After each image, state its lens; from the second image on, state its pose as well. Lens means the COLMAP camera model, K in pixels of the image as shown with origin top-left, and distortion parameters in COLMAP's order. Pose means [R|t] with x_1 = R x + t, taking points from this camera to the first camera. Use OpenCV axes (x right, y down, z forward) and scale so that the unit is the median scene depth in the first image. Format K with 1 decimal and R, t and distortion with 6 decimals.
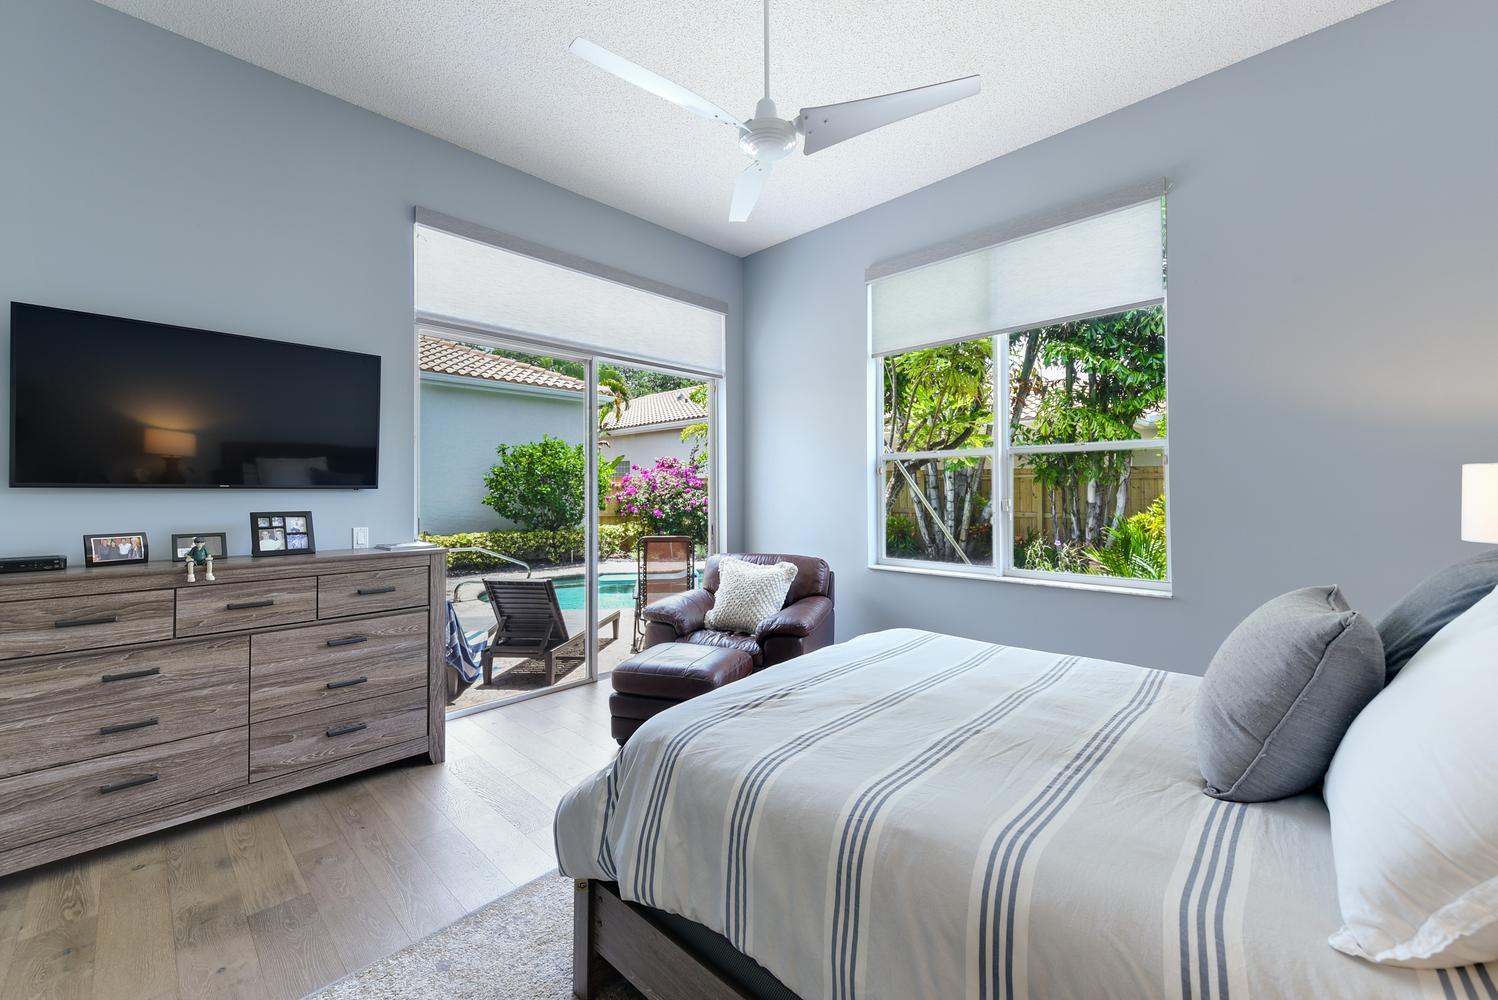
lens RADIAL K [[590.6, 0, 749.0], [0, 590.6, 500.0], [0, 0, 1]] dist [0.000938, -0.000029]
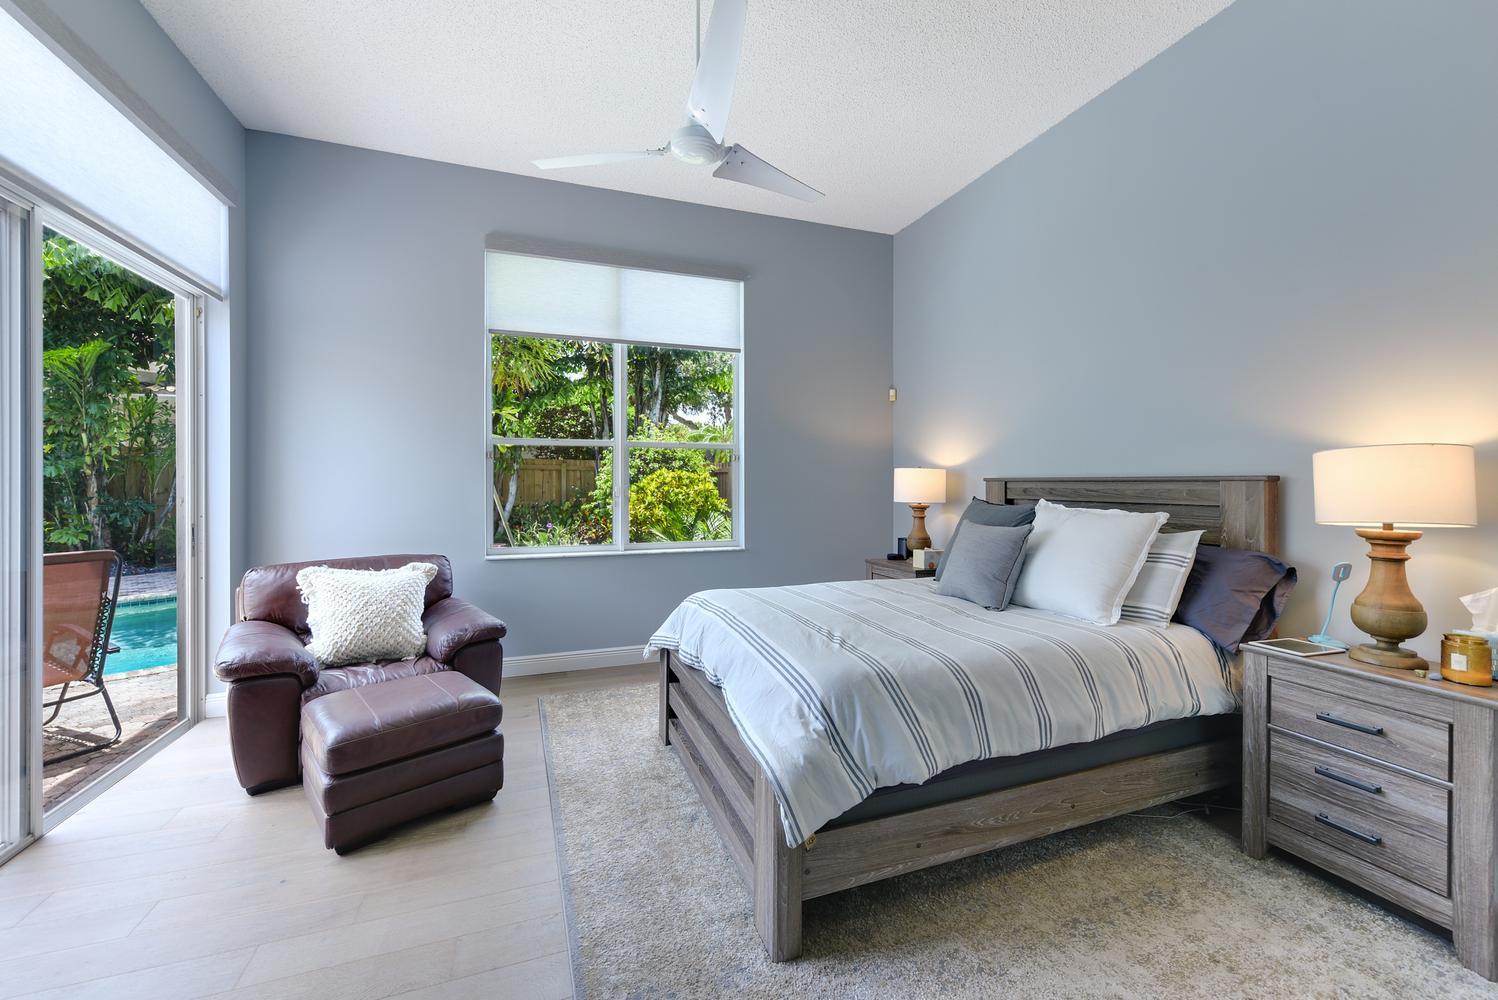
lens RADIAL K [[601.9, 0, 746.6], [0, 601.9, 487.7], [0, 0, 1]] dist [0.001638, -0.000028]
pose [[0.448796, -0.005148, 0.893620, -0.531011], [0.008257, 0.999965, 0.001614, 0.005145], [-0.893596, 0.006655, 0.448822, 0.253469]]
